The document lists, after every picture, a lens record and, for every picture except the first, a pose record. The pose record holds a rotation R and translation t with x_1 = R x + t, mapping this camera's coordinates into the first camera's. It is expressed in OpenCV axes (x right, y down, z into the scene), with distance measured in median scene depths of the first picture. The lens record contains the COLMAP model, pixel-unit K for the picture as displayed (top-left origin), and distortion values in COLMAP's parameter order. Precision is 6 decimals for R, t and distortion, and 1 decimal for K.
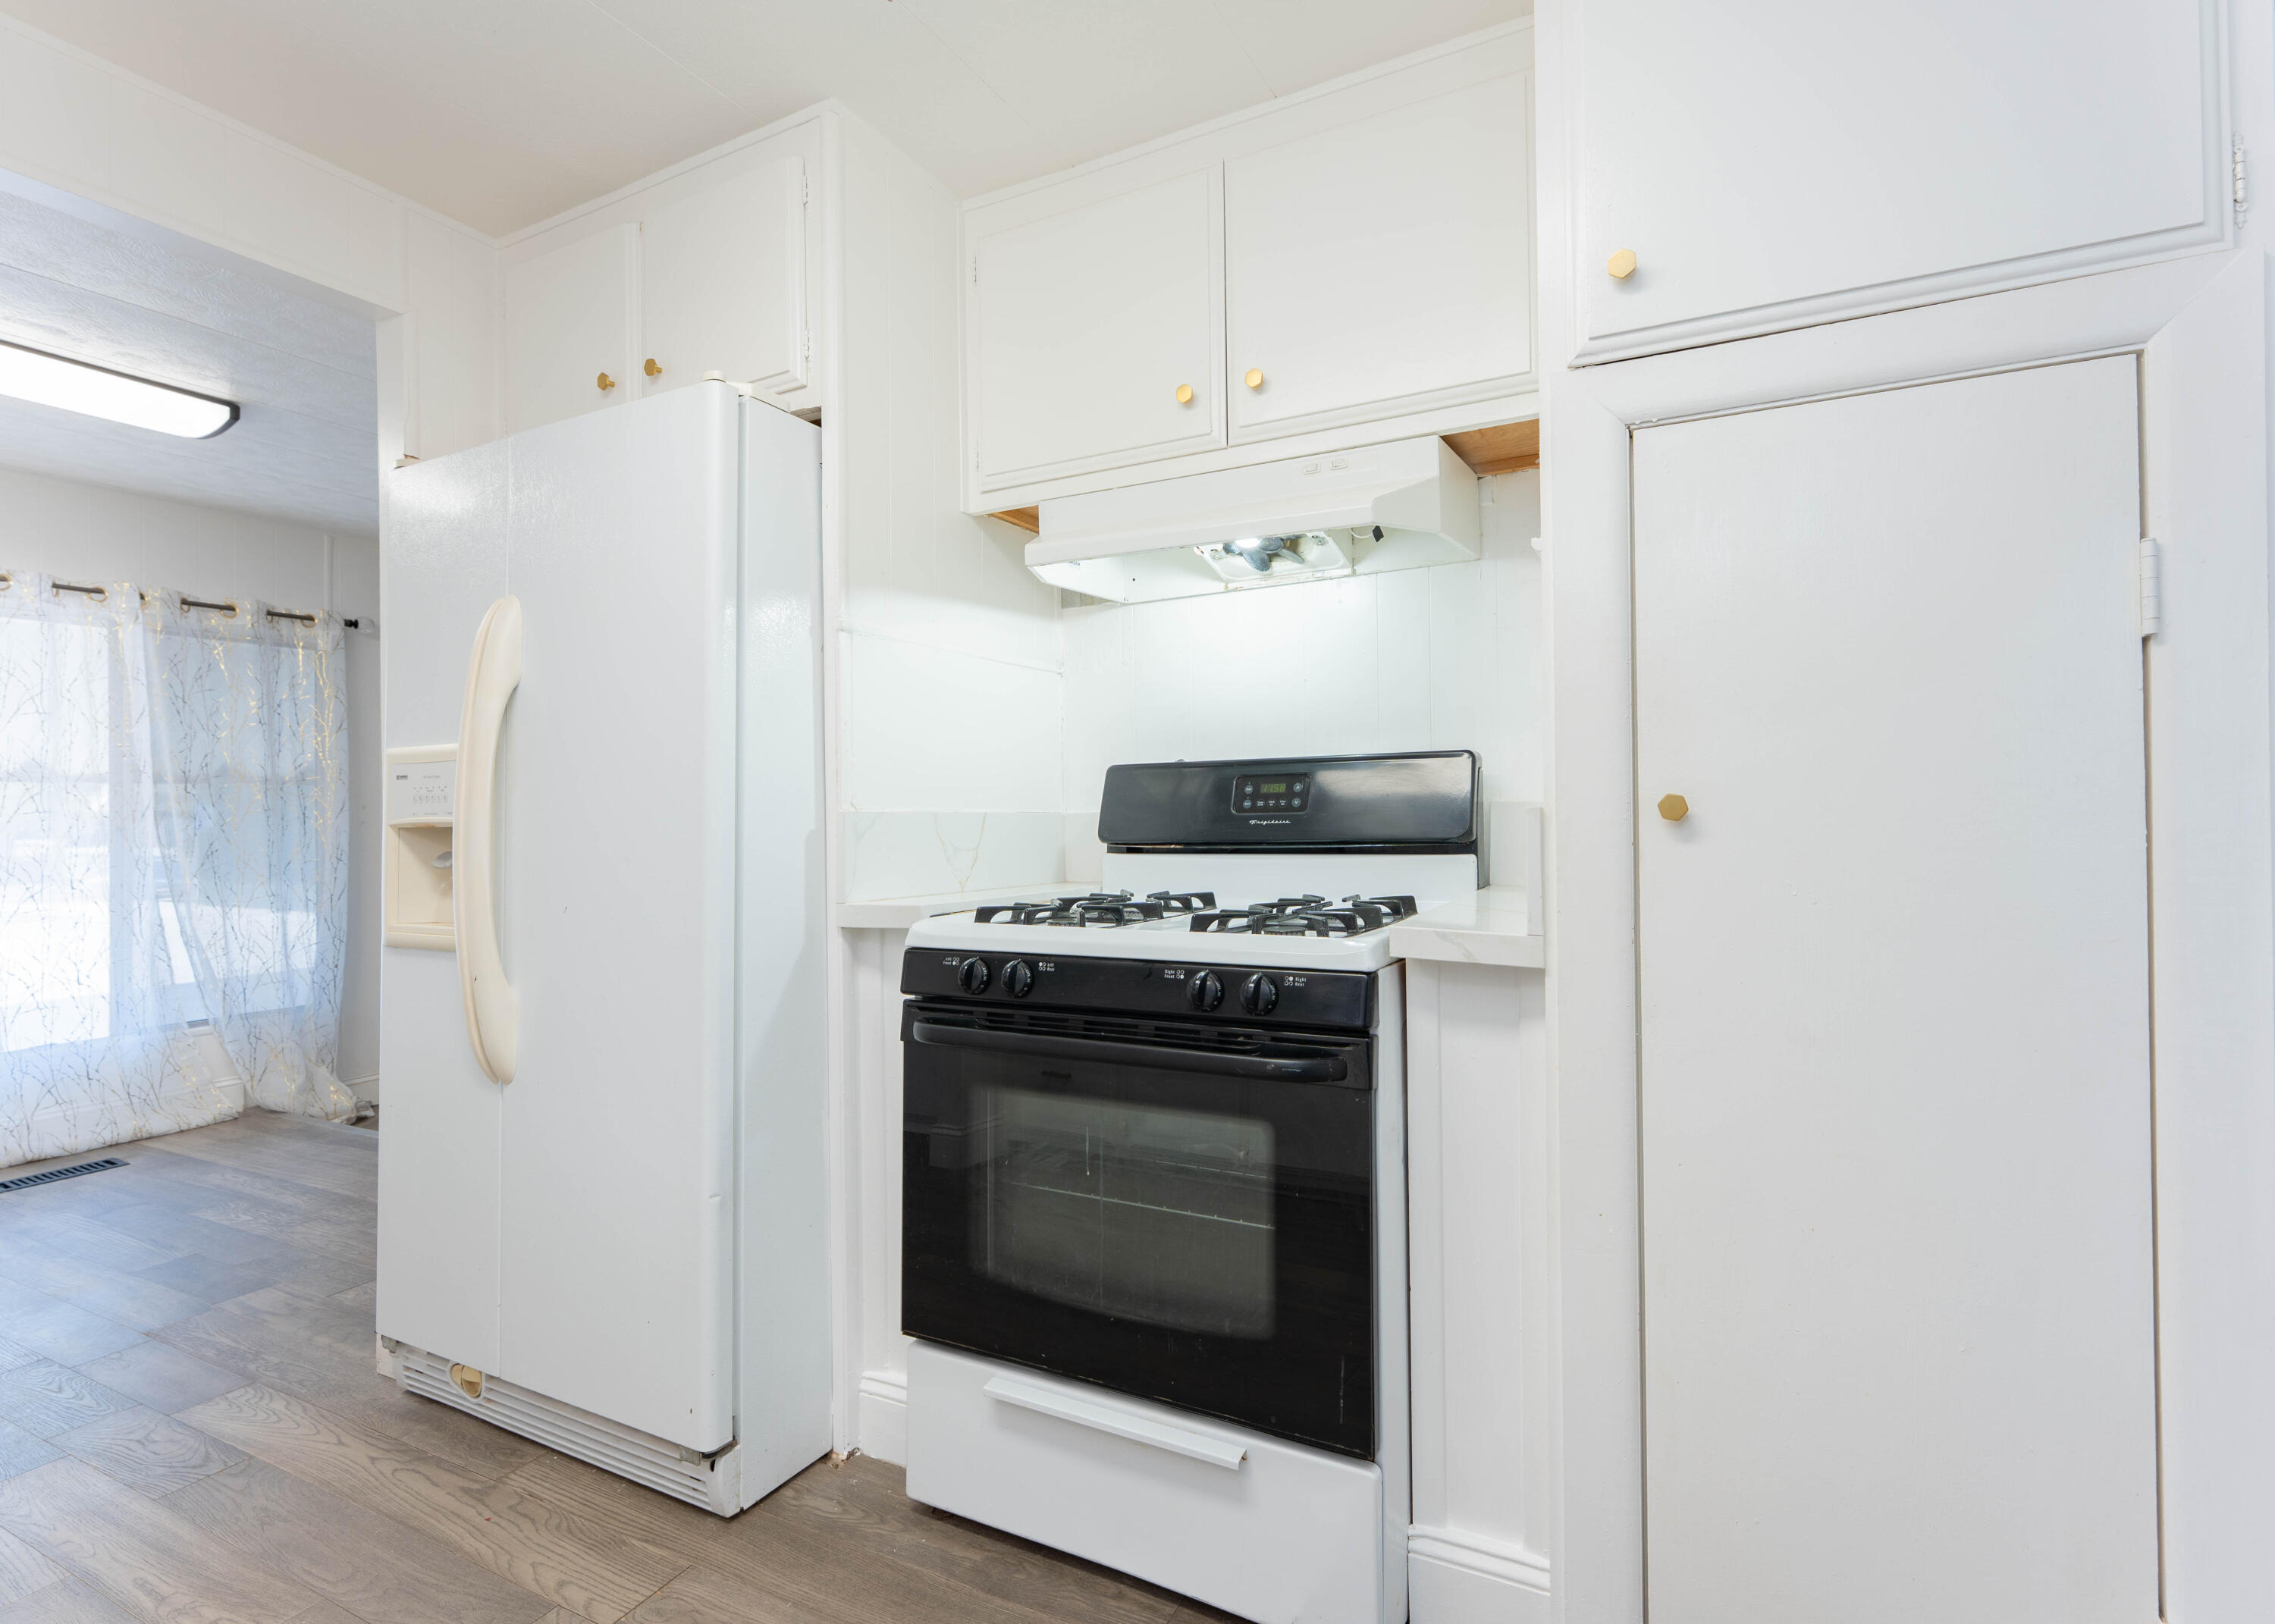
lens RADIAL K [[1041.0, 0, 1225.3], [0, 1041.0, 809.4], [0, 0, 1]] dist [-0.001162, -0.000355]
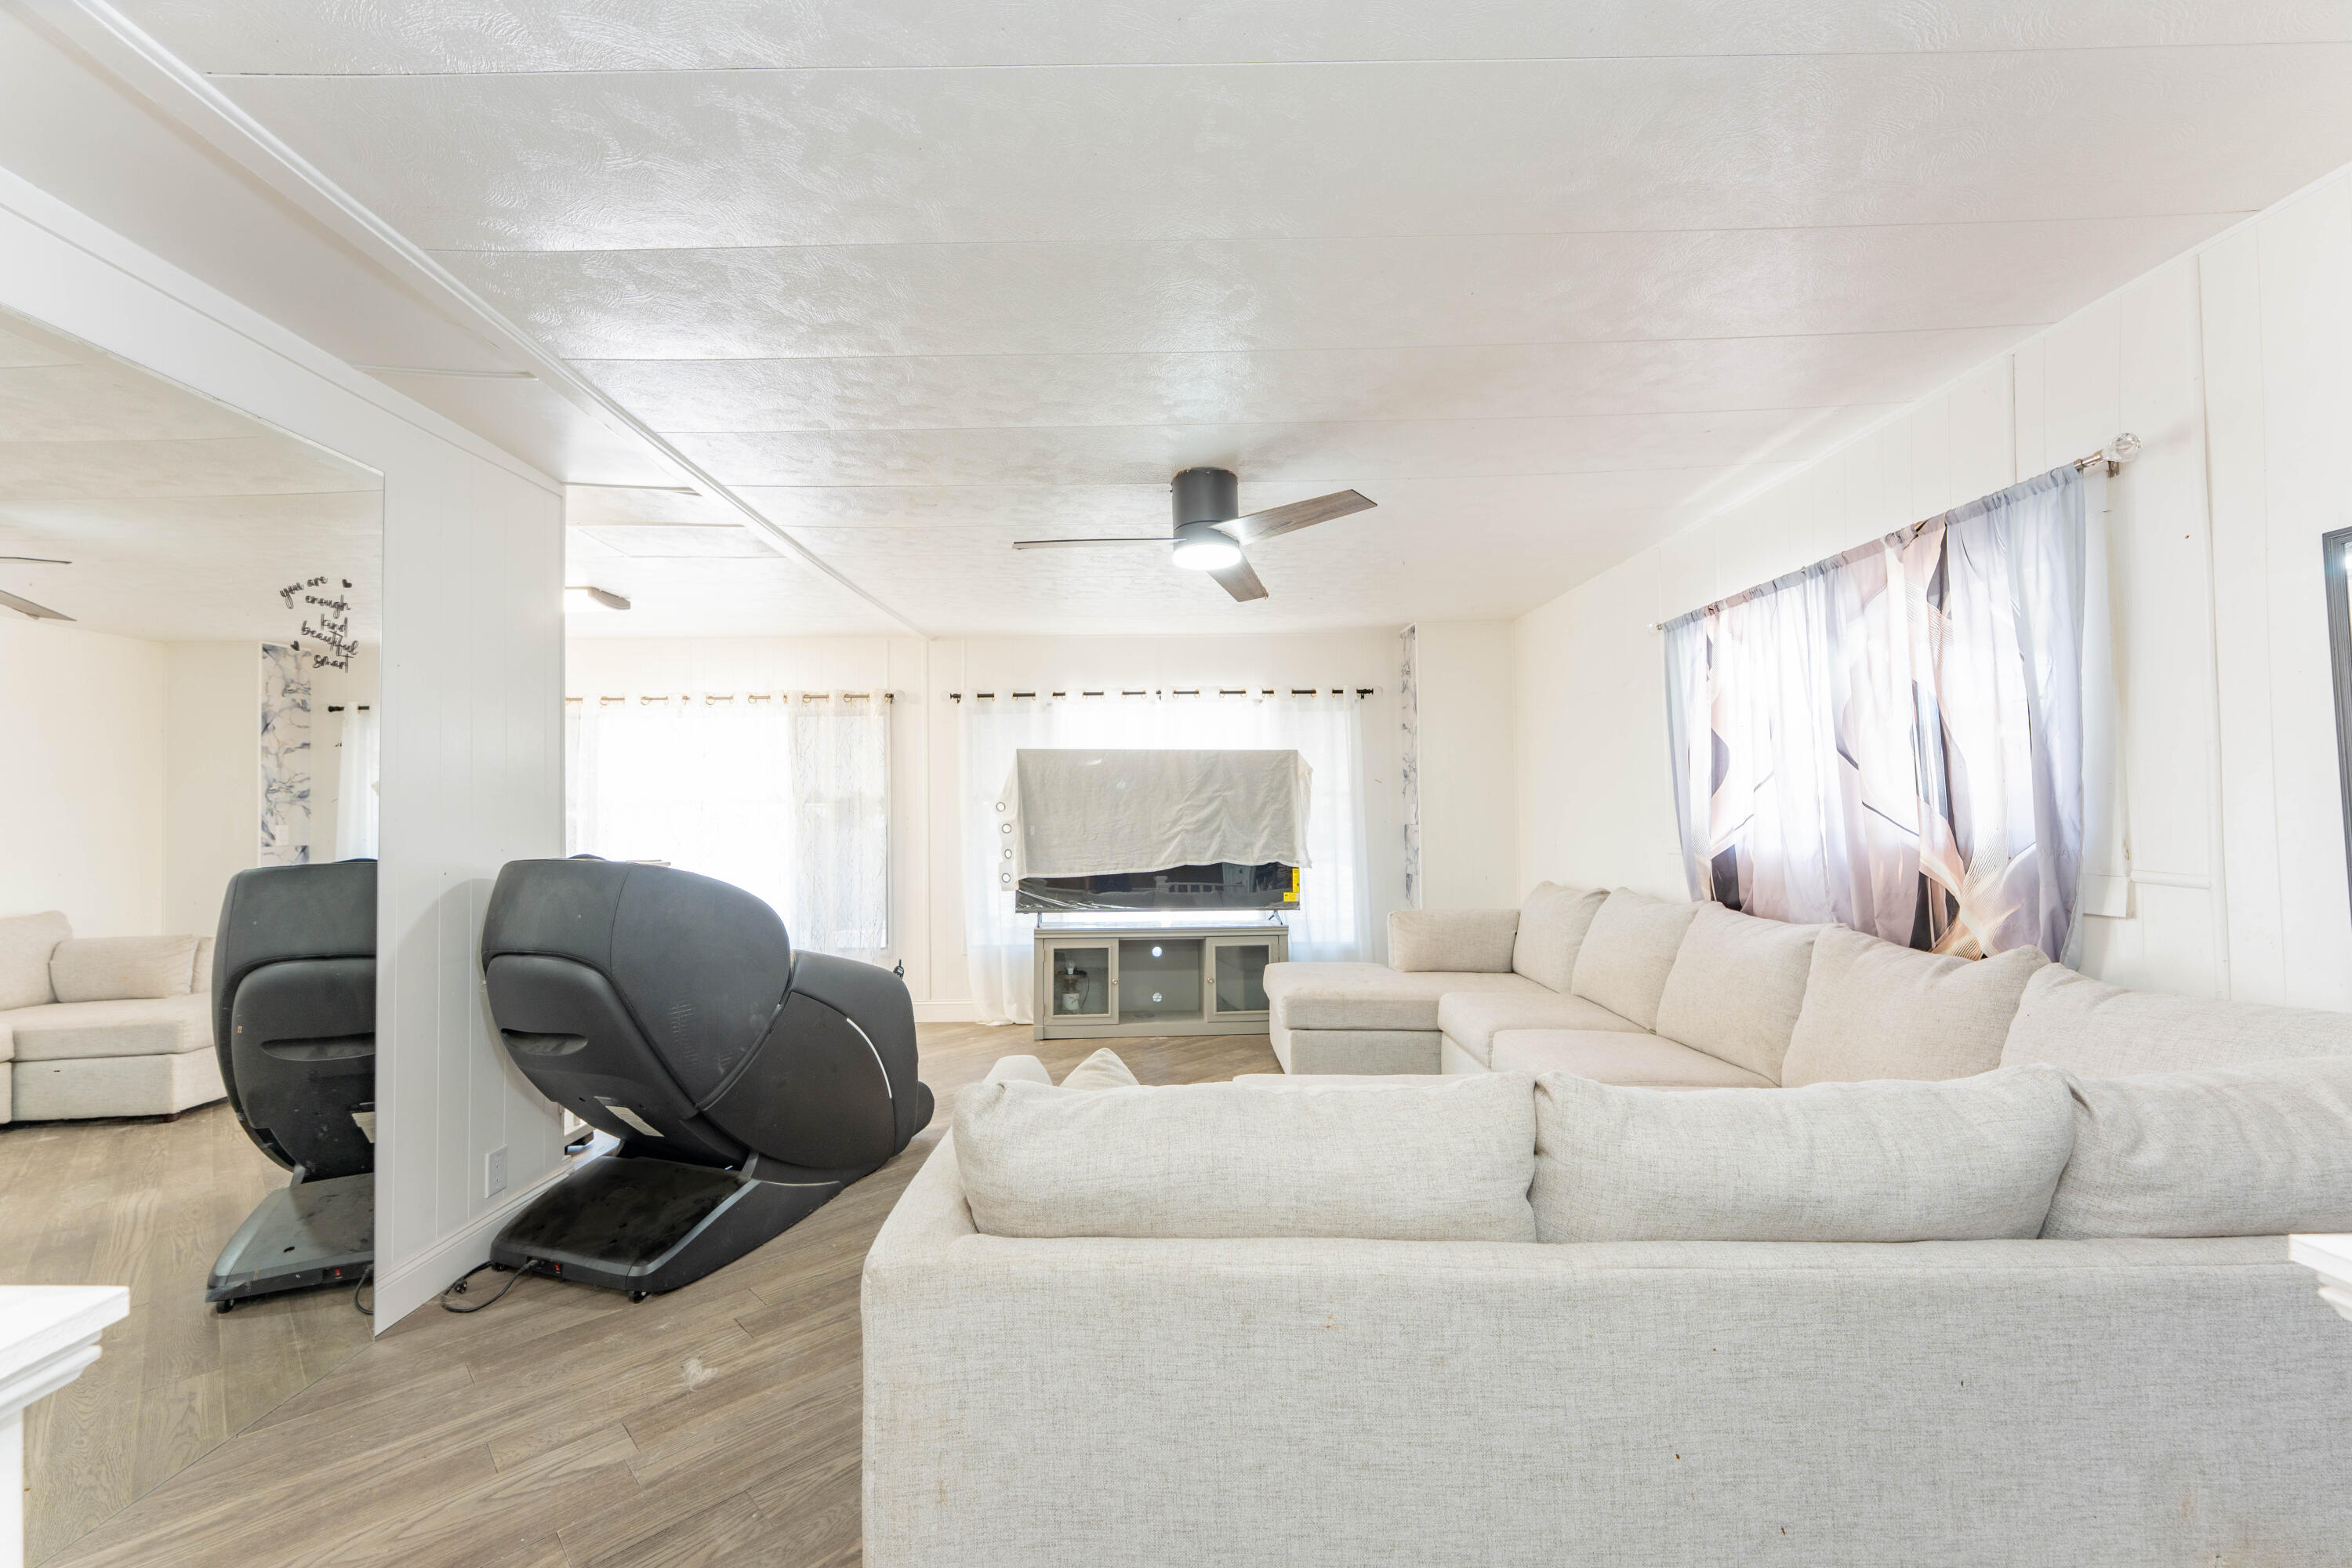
lens RADIAL K [[936.9, 0, 1176.0], [0, 936.9, 784.0], [0, 0, 1]] dist [-0.002019, 0.000196]
pose [[0.450033, -0.024861, -0.892666, 1.268628], [0.008971, 0.999688, -0.023318, -0.040037], [0.892967, 0.002486, 0.450116, 1.782739]]
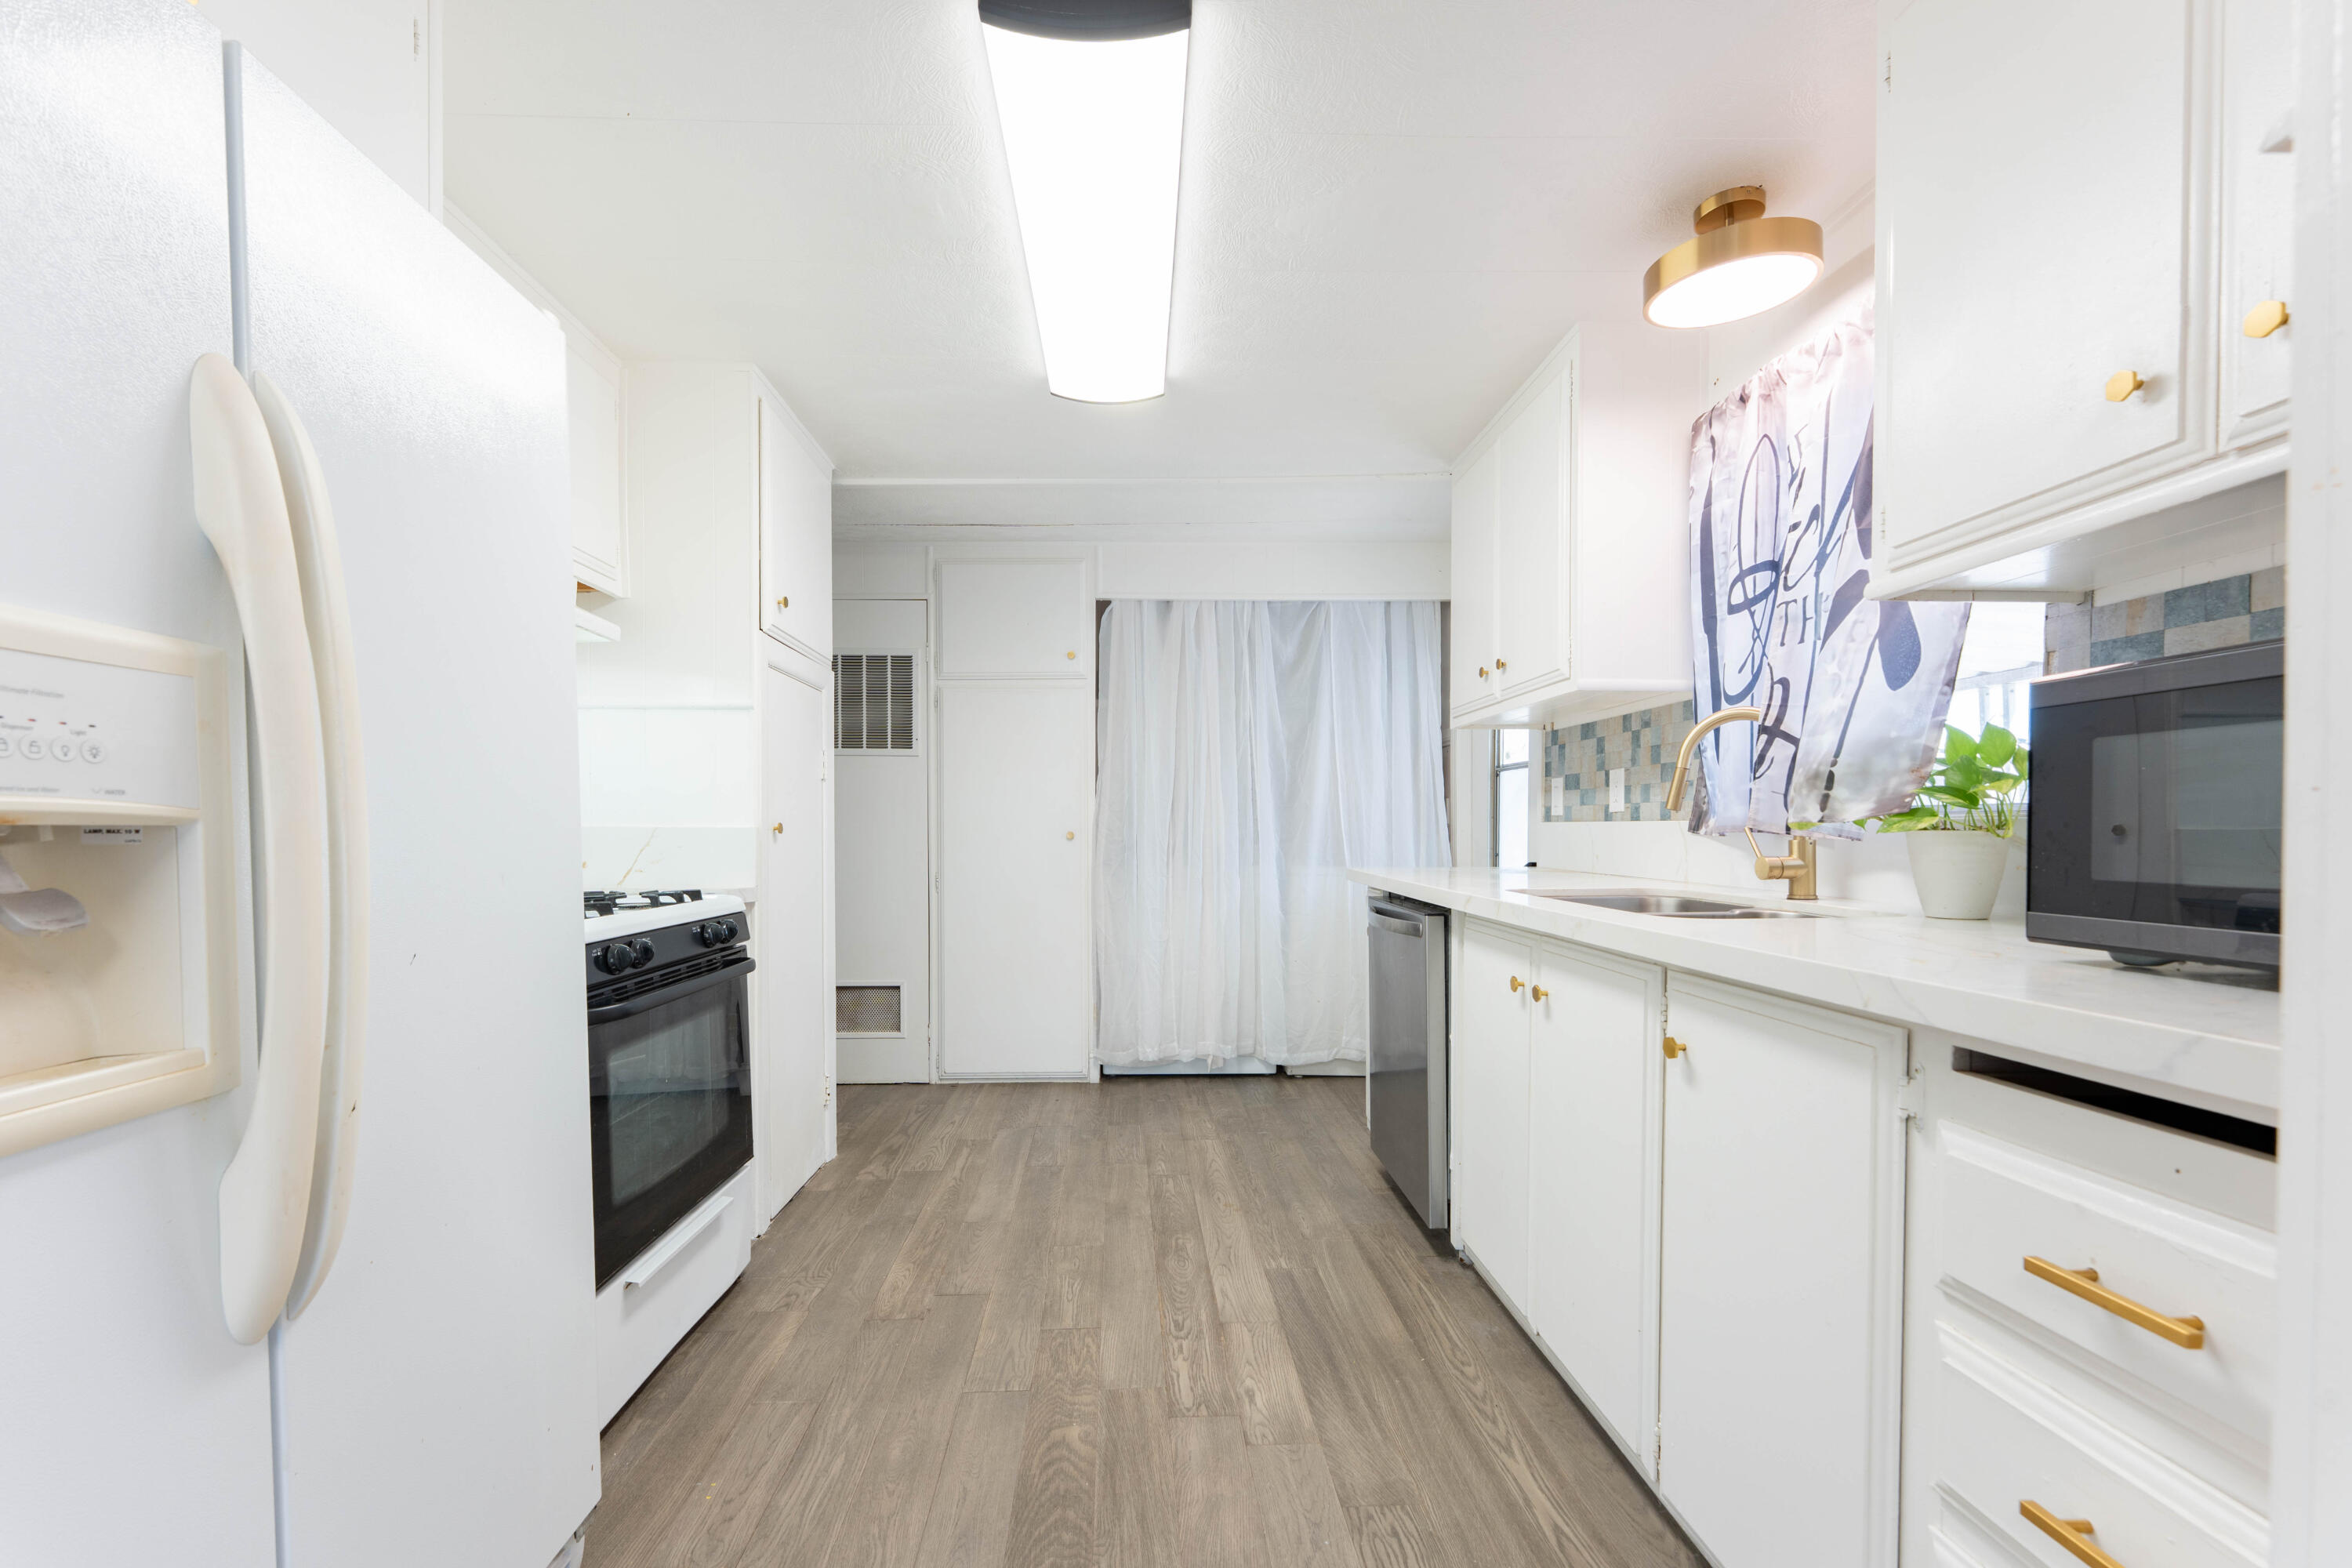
lens RADIAL K [[968.1, 0, 1156.8], [0, 968.1, 843.3], [0, 0, 1]] dist [-0.004327, -0.000257]
pose [[-0.455710, -0.001038, 0.890128, -1.290109], [-0.000500, 0.999999, 0.000911, 0.027788], [-0.890128, -0.000030, -0.455710, 0.819375]]
